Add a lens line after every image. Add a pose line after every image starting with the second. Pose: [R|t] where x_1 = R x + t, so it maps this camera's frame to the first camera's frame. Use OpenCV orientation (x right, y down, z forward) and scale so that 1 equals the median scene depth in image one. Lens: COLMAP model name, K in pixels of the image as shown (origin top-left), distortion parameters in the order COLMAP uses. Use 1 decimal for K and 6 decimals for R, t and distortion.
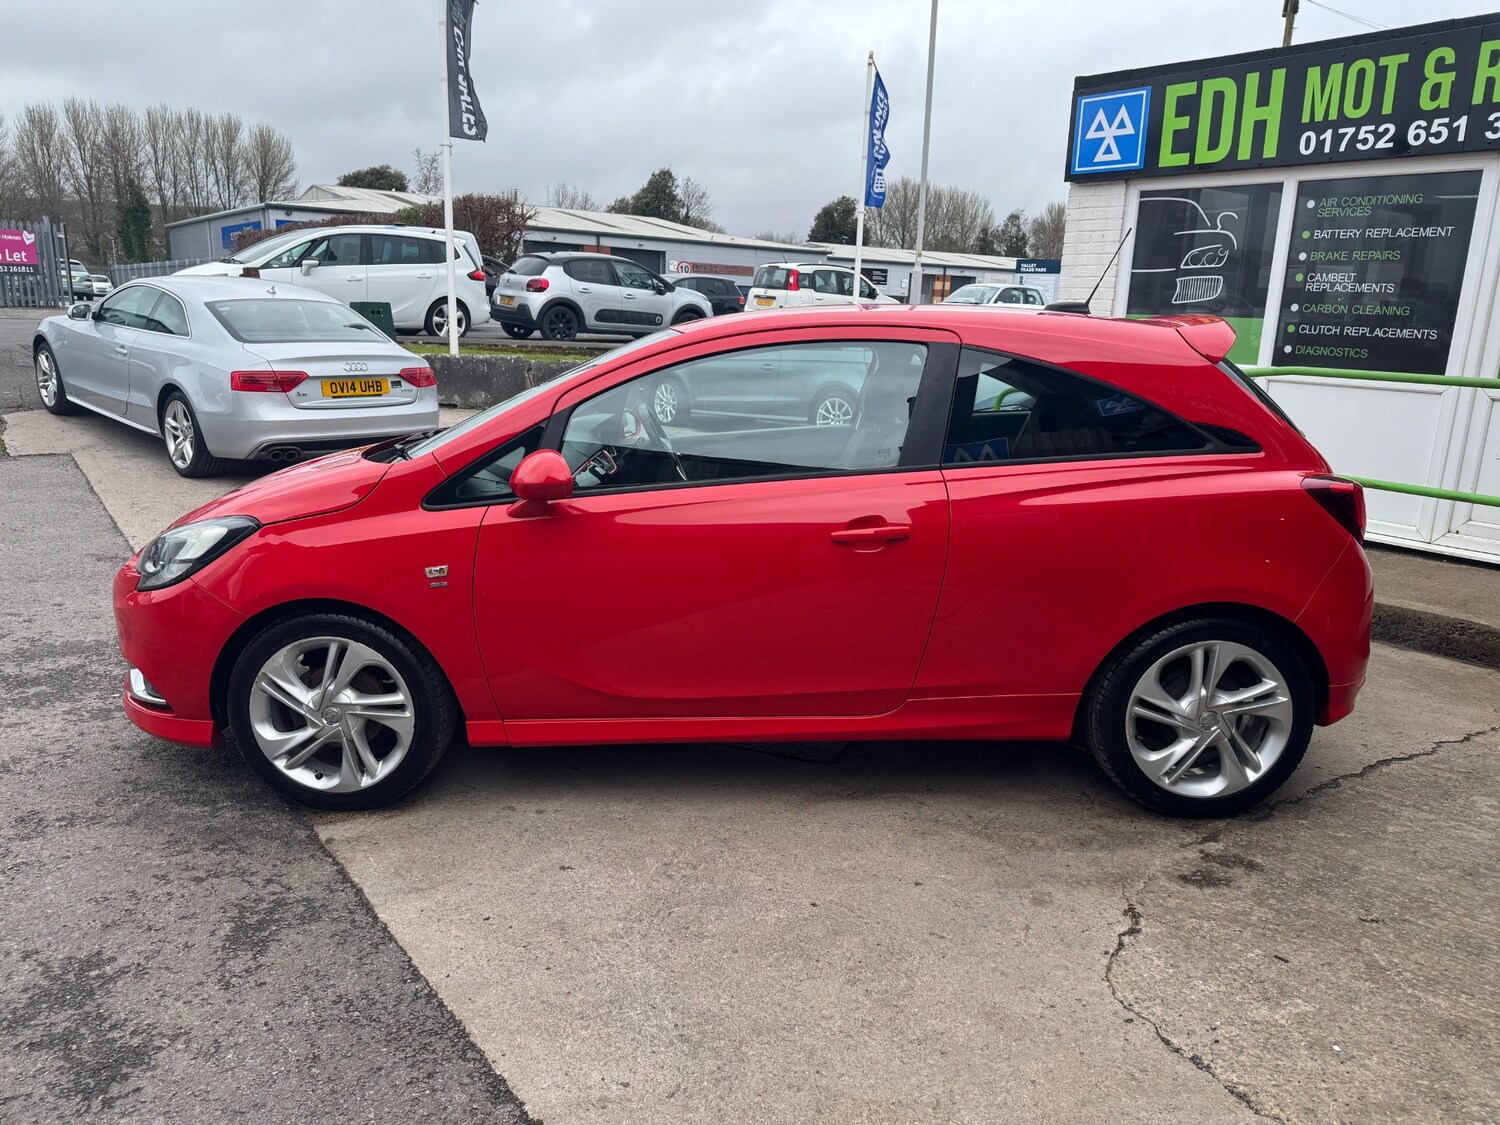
lens RADIAL K [[1055.9, 0, 750.0], [0, 1055.9, 562.5], [0, 0, 1]] dist [0.028750, -0.034279]
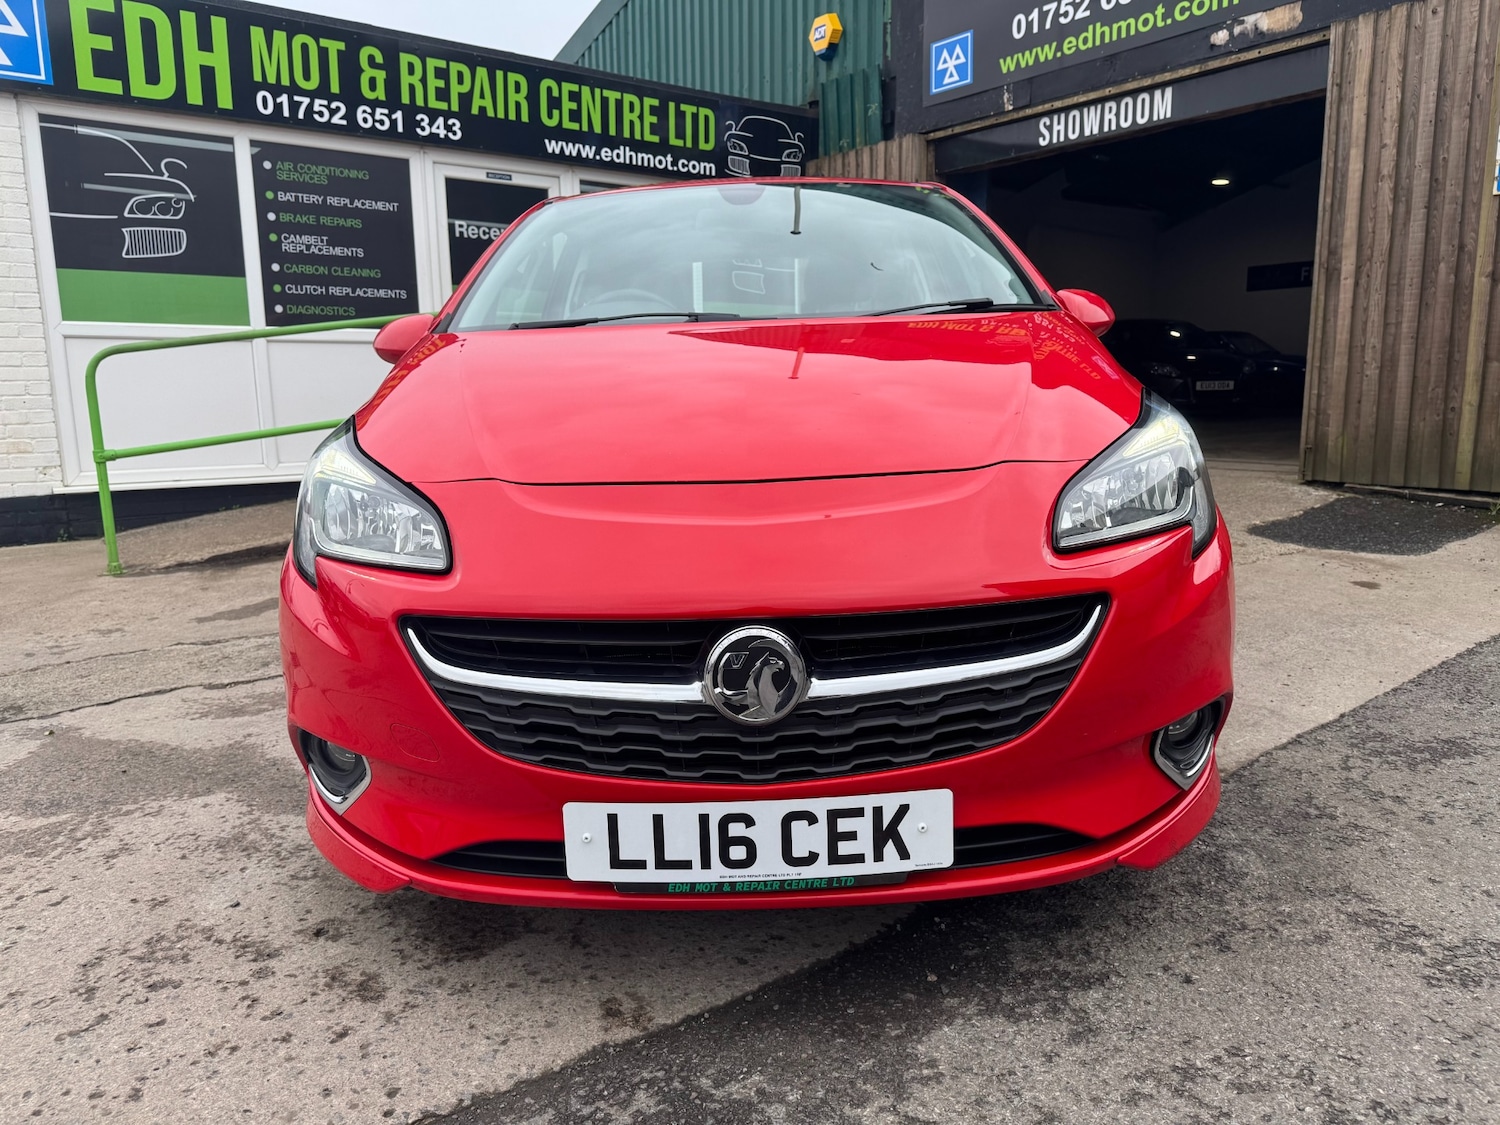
lens RADIAL K [[1055.3, 0, 744.4], [0, 1055.3, 564.1], [0, 0, 1]] dist [0.013018, -0.016444]
pose [[0.001415, -0.202747, 0.979230, -0.554190], [0.245815, 0.949256, 0.196186, -0.062867], [-0.969316, 0.240432, 0.051182, 0.613548]]
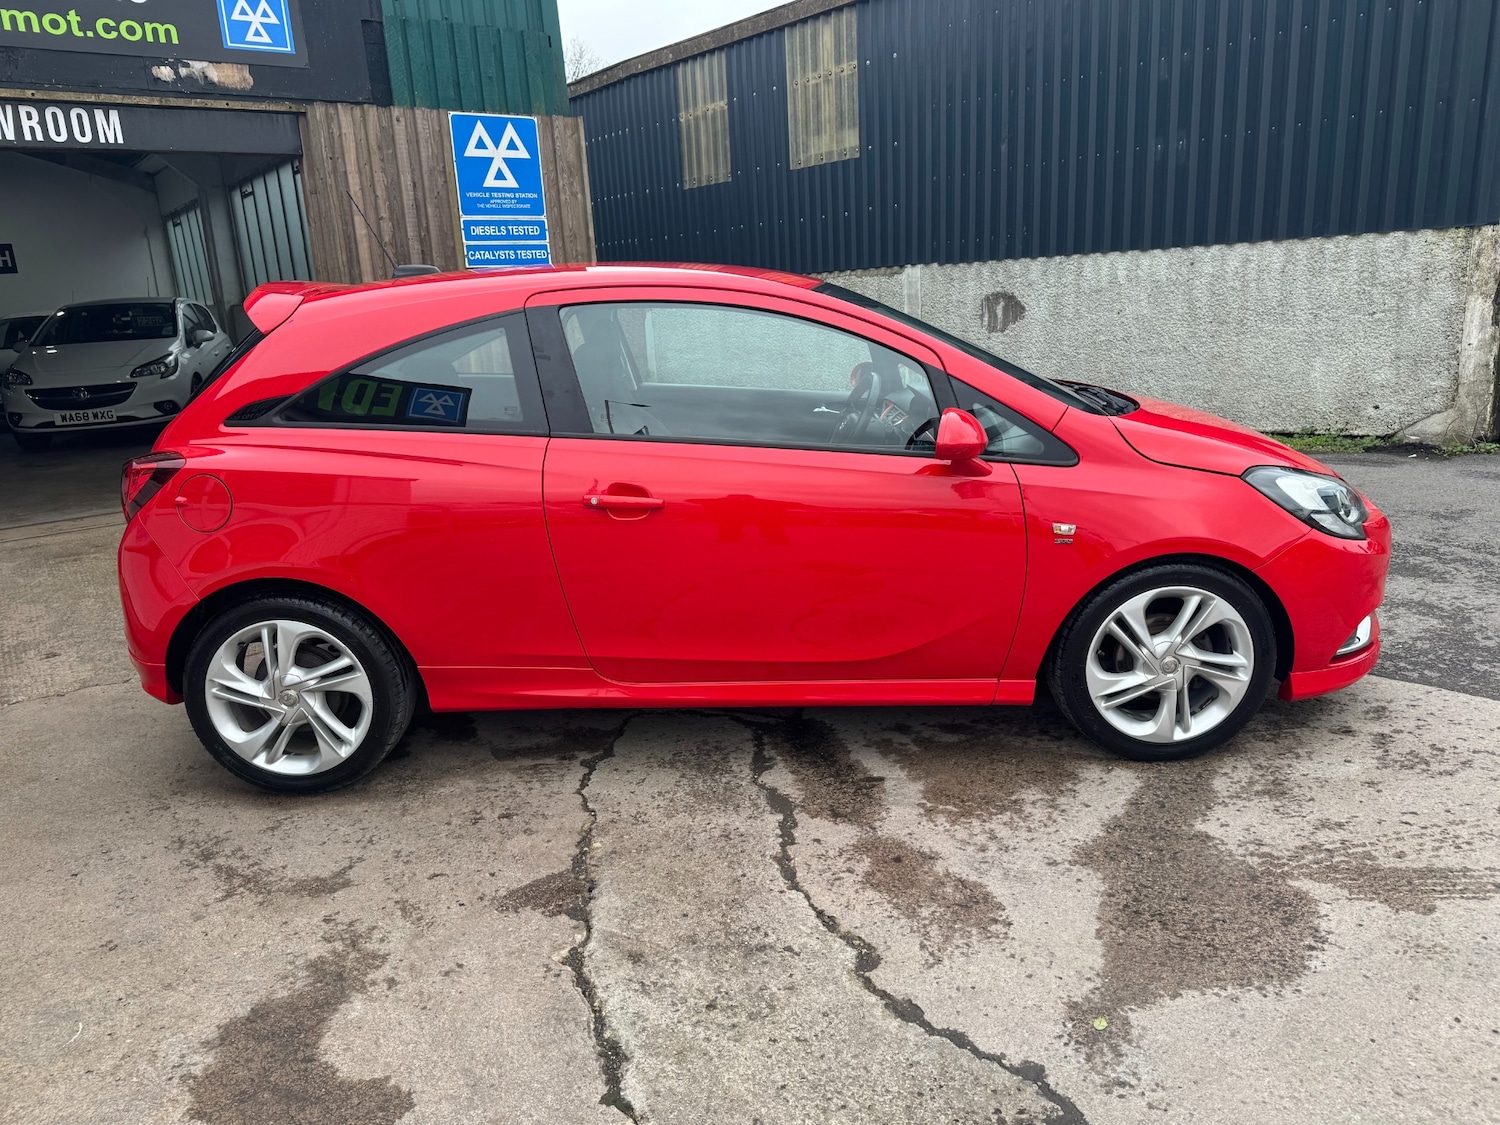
lens RADIAL K [[1040.7, 0, 749.8], [0, 1040.7, 580.4], [0, 0, 1]] dist [-0.003417, -0.008415]
pose [[-0.999708, 0.024149, -0.000433, -0.002707], [0.021075, 0.880923, 0.472790, -0.256329], [0.011798, 0.472643, -0.881175, 1.175989]]
